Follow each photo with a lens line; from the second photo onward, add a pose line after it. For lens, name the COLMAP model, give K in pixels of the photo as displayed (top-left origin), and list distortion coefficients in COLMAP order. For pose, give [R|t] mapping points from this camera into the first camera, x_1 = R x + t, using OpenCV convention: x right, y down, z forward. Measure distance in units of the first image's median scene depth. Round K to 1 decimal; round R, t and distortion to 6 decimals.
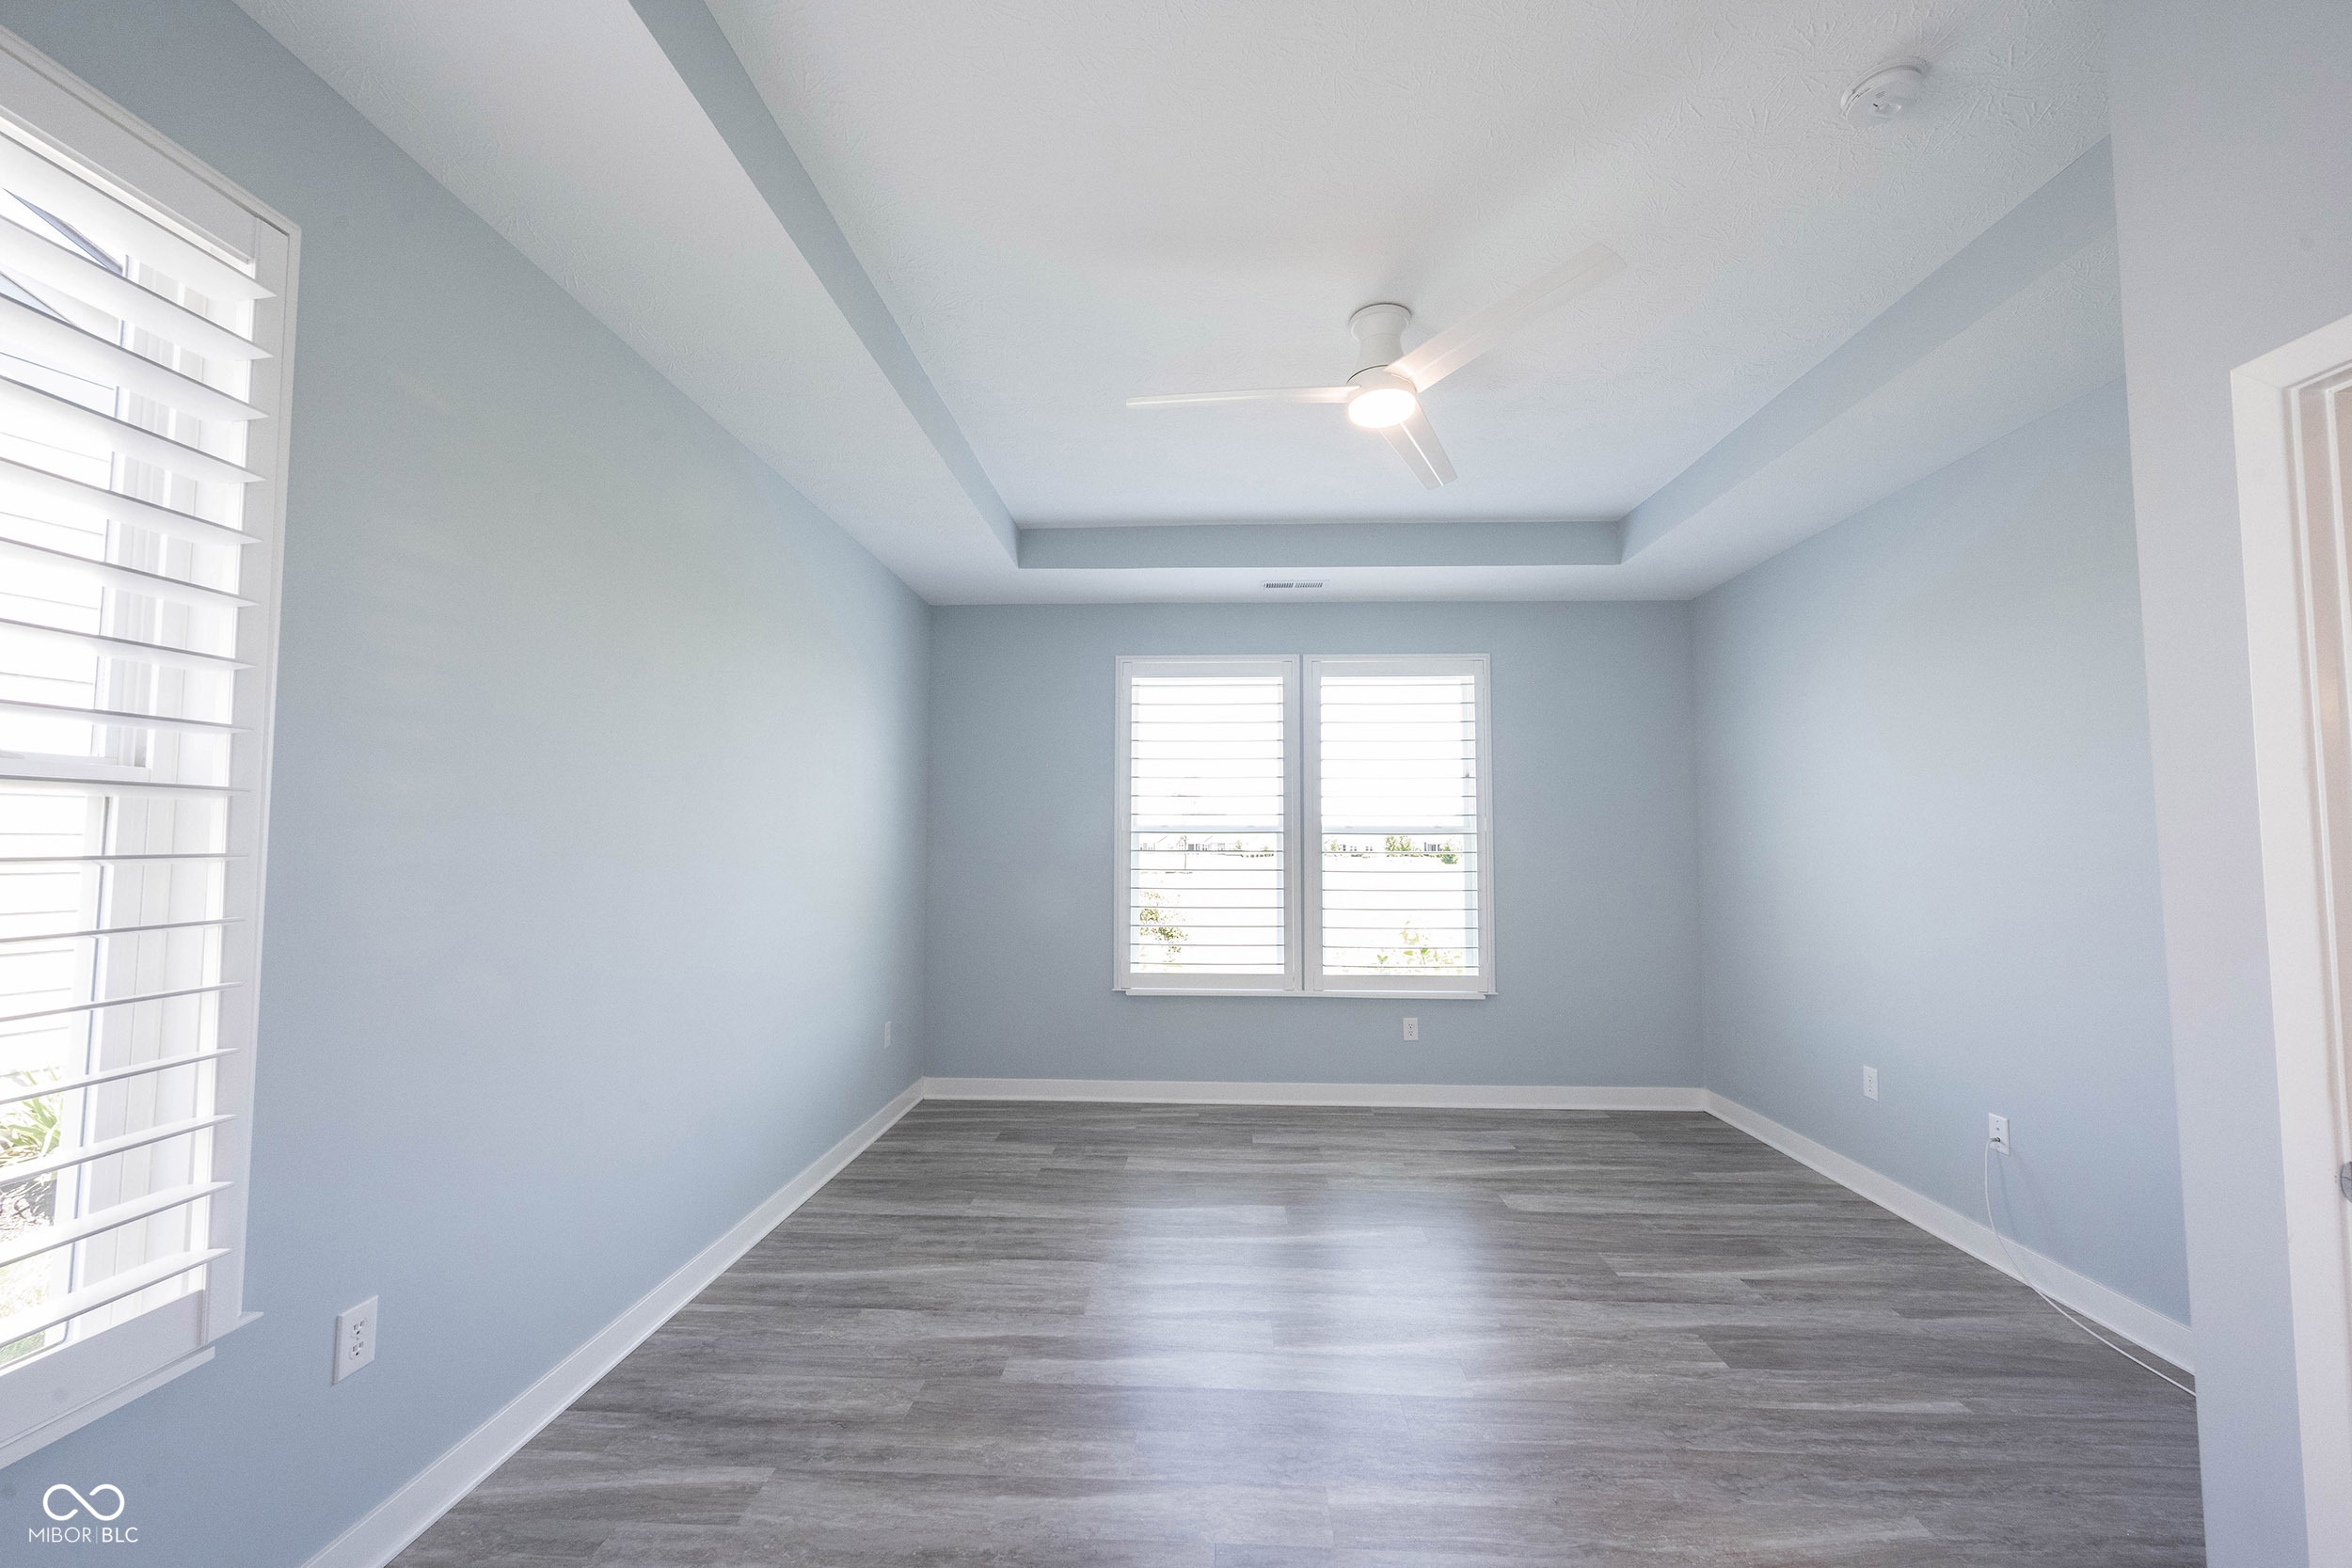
lens RADIAL K [[951.9, 0, 1162.9], [0, 951.9, 785.4], [0, 0, 1]] dist [0.000012, 0.000059]
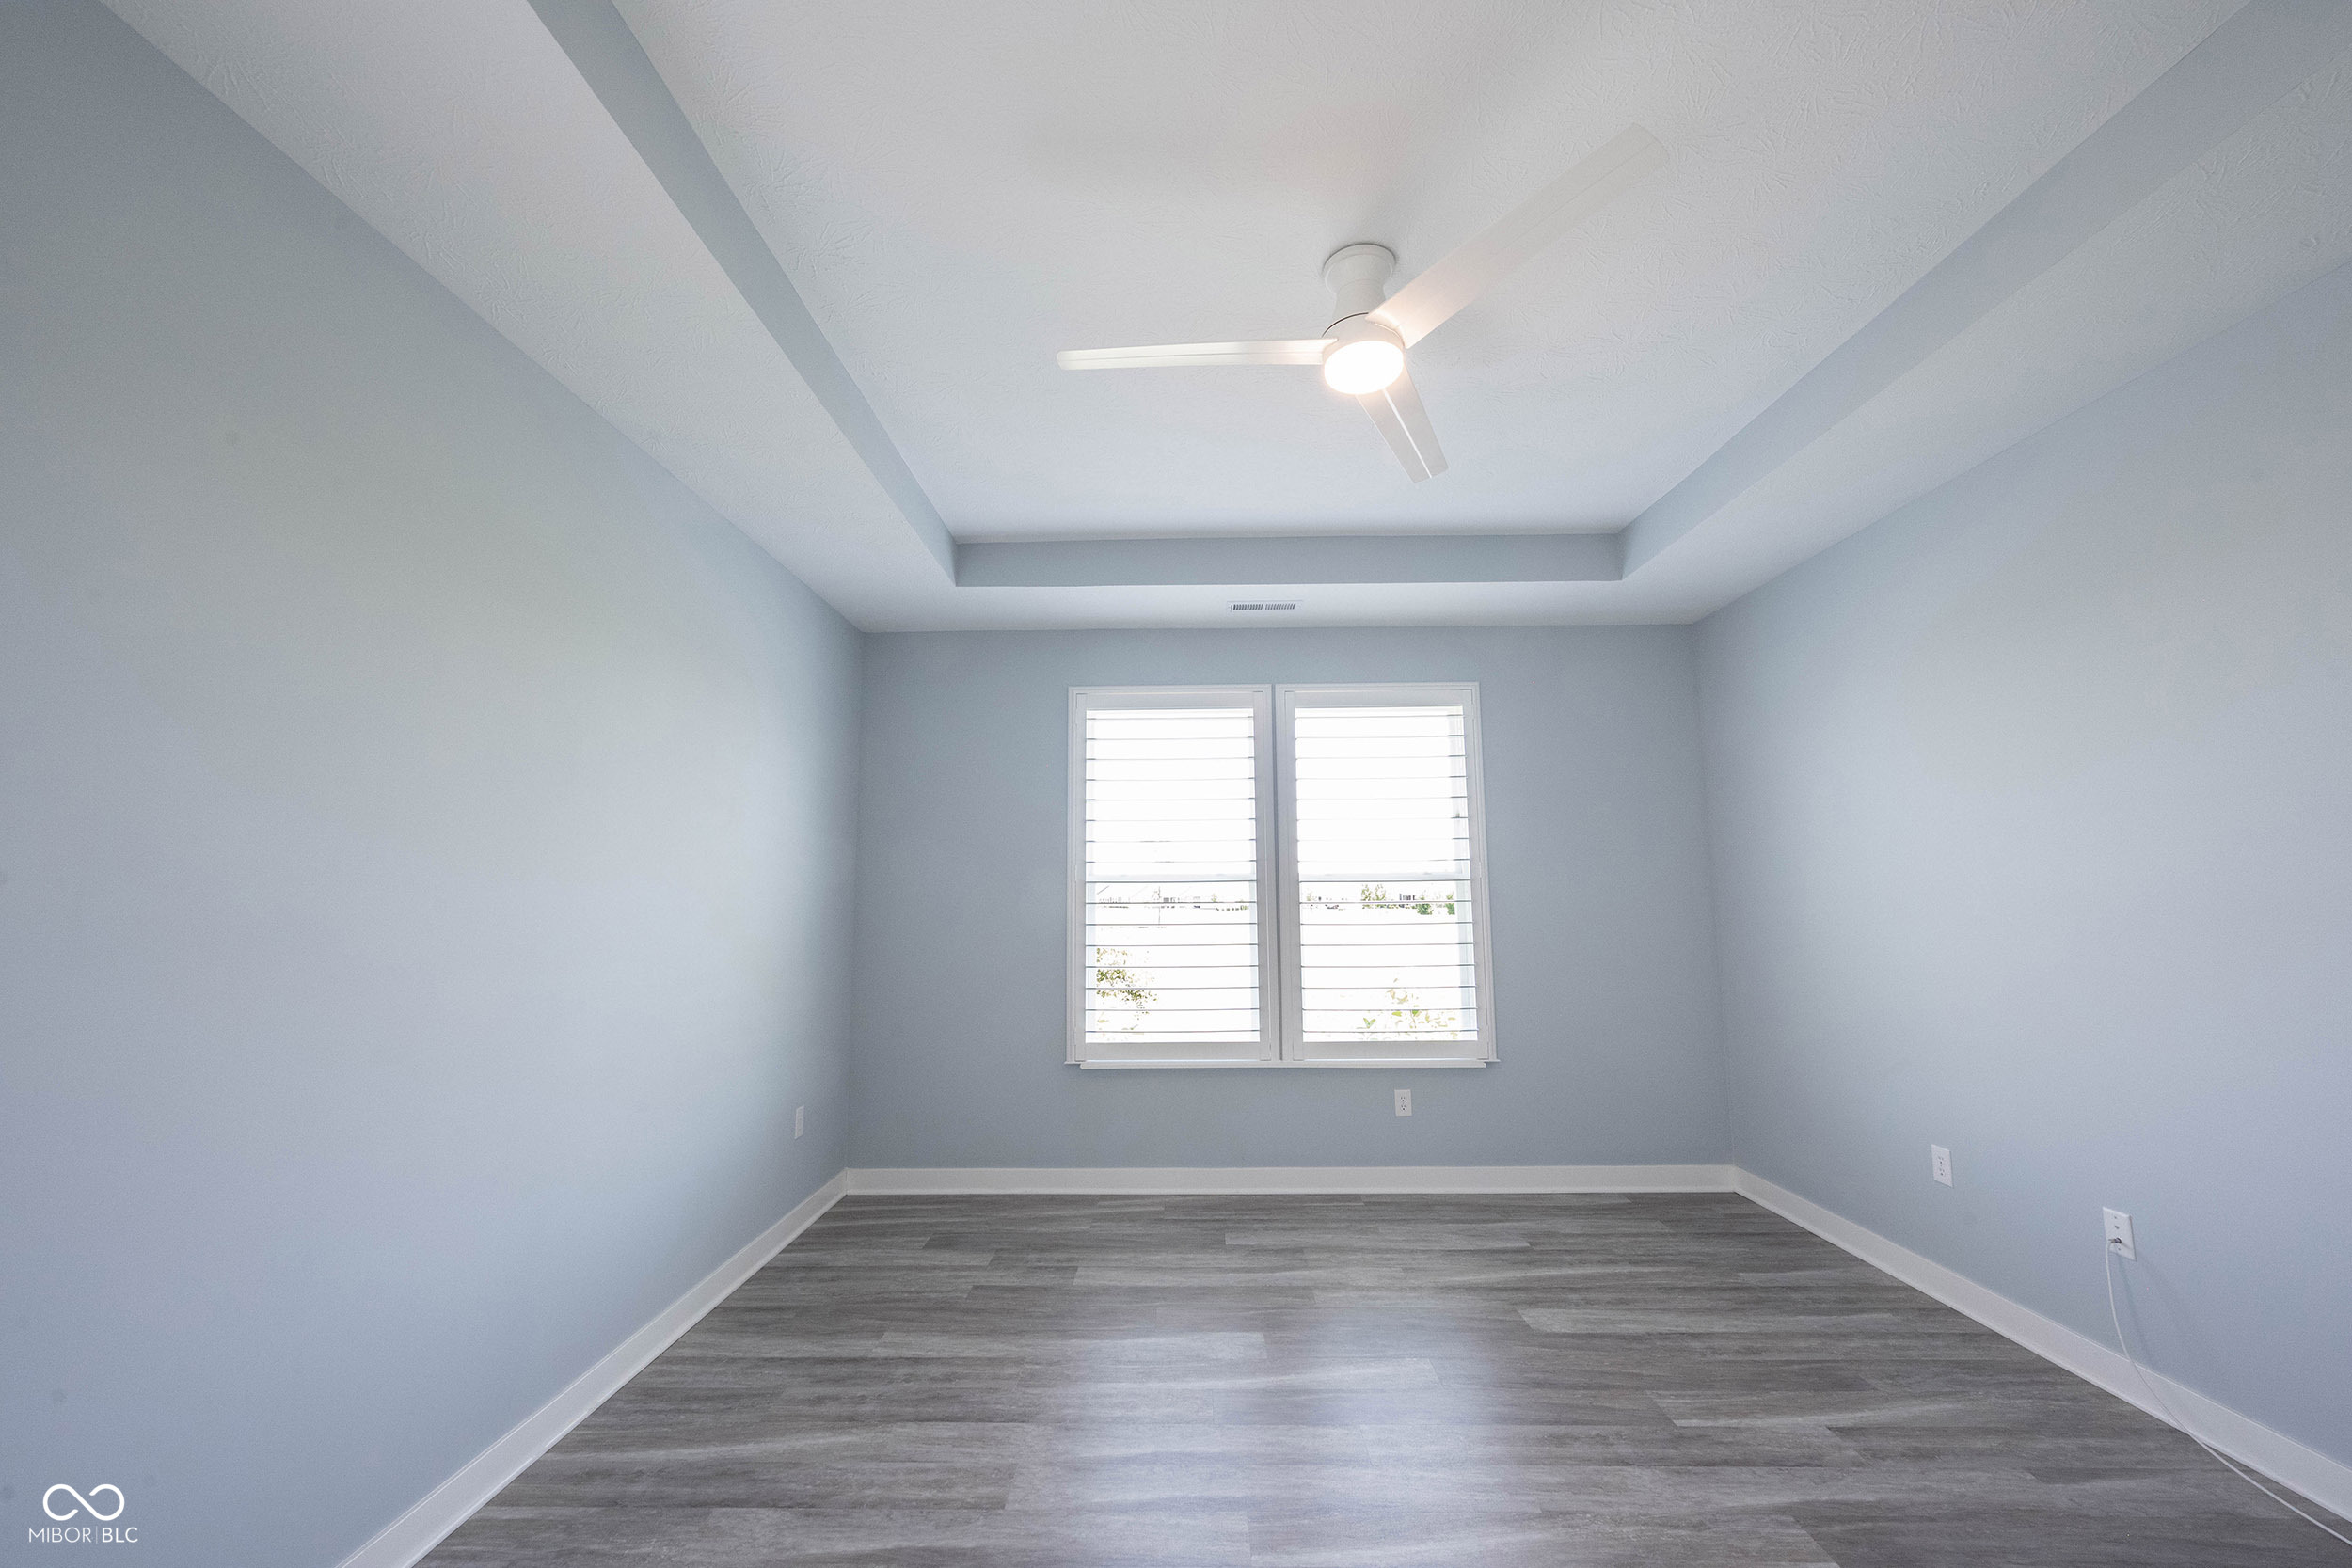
lens RADIAL K [[925.7, 0, 1166.1], [0, 925.7, 782.7], [0, 0, 1]] dist [-0.002874, 0.002186]
pose [[0.999608, -0.007637, 0.026933, 0.024758], [0.009318, 0.997981, -0.062820, 0.014418], [-0.026398, 0.063047, 0.997661, 0.166070]]
